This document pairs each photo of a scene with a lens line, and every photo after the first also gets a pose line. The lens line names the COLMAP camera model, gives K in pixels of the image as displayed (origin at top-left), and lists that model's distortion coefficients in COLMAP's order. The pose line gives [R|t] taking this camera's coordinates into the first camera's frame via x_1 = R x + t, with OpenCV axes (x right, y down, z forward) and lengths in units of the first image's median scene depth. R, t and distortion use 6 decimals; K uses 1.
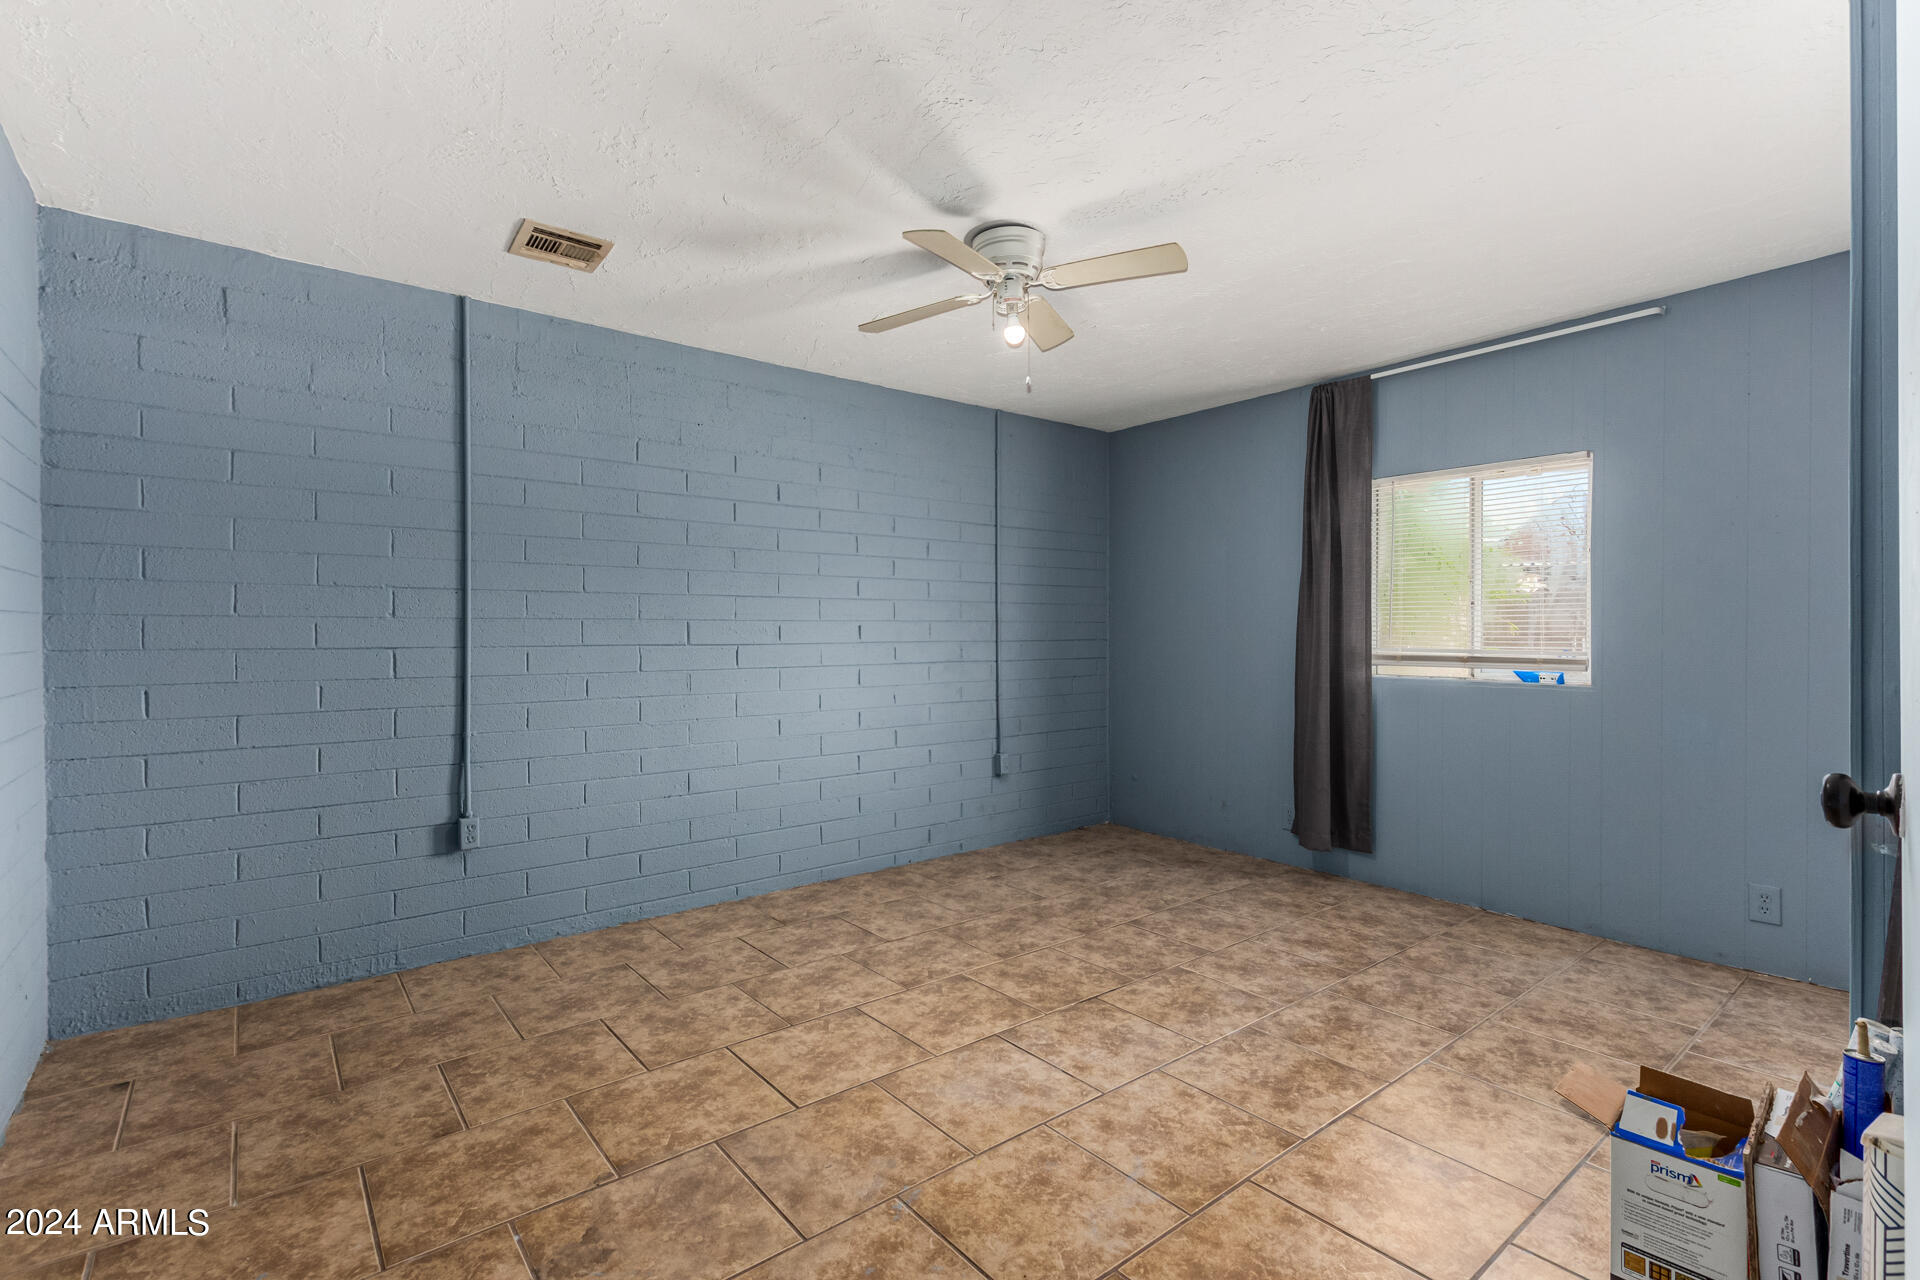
lens RADIAL K [[893.1, 0, 953.5], [0, 893.1, 639.1], [0, 0, 1]] dist [-0.000474, 0.000540]
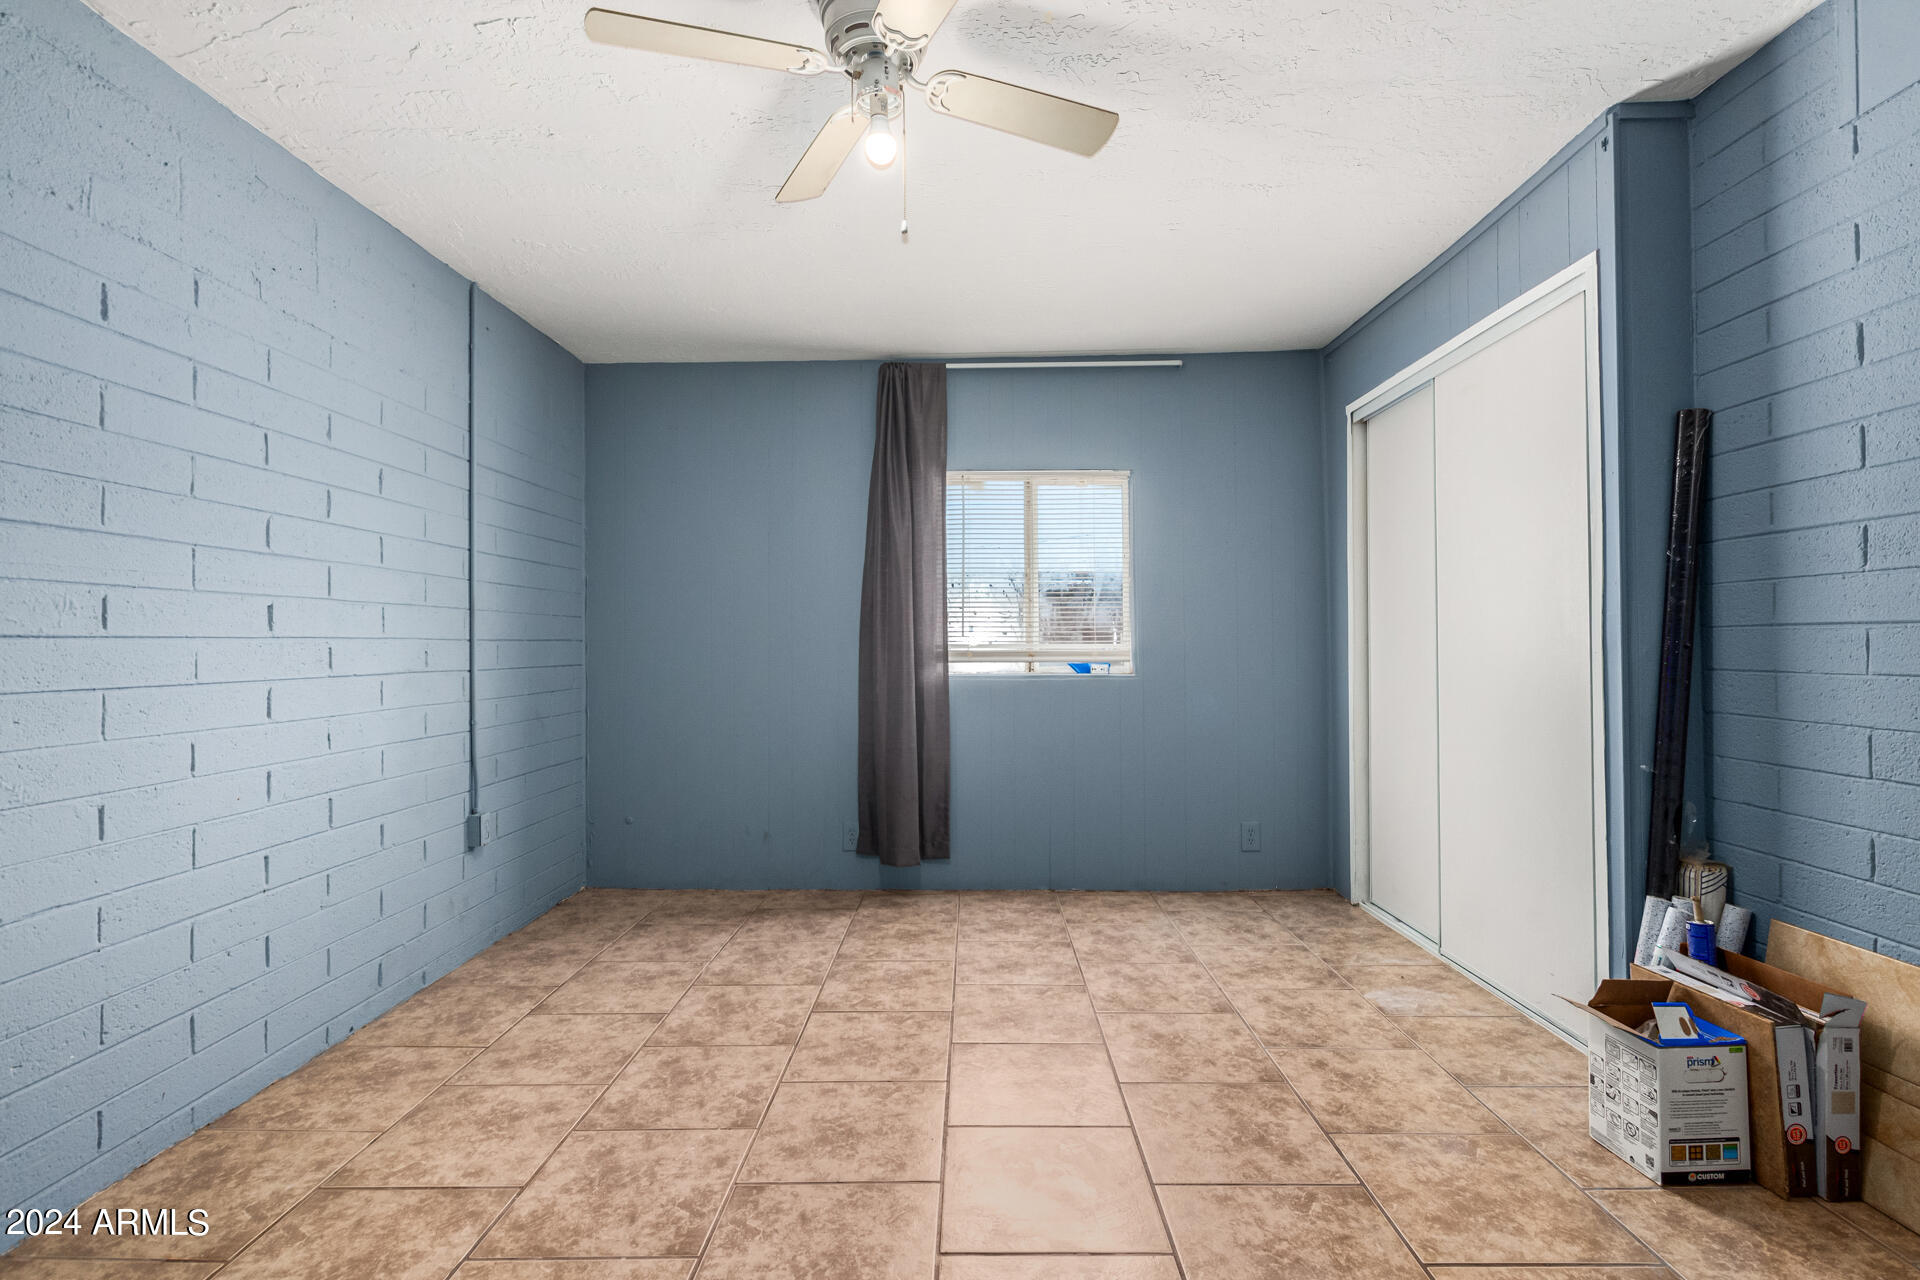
lens RADIAL K [[893.1, 0, 964.8], [0, 893.1, 636.8], [0, 0, 1]] dist [-0.000474, 0.000540]
pose [[0.624146, 0.005587, 0.781288, -0.299955], [0.010195, 0.999831, -0.015294, 0.017884], [-0.781241, 0.017511, 0.623984, 0.416431]]
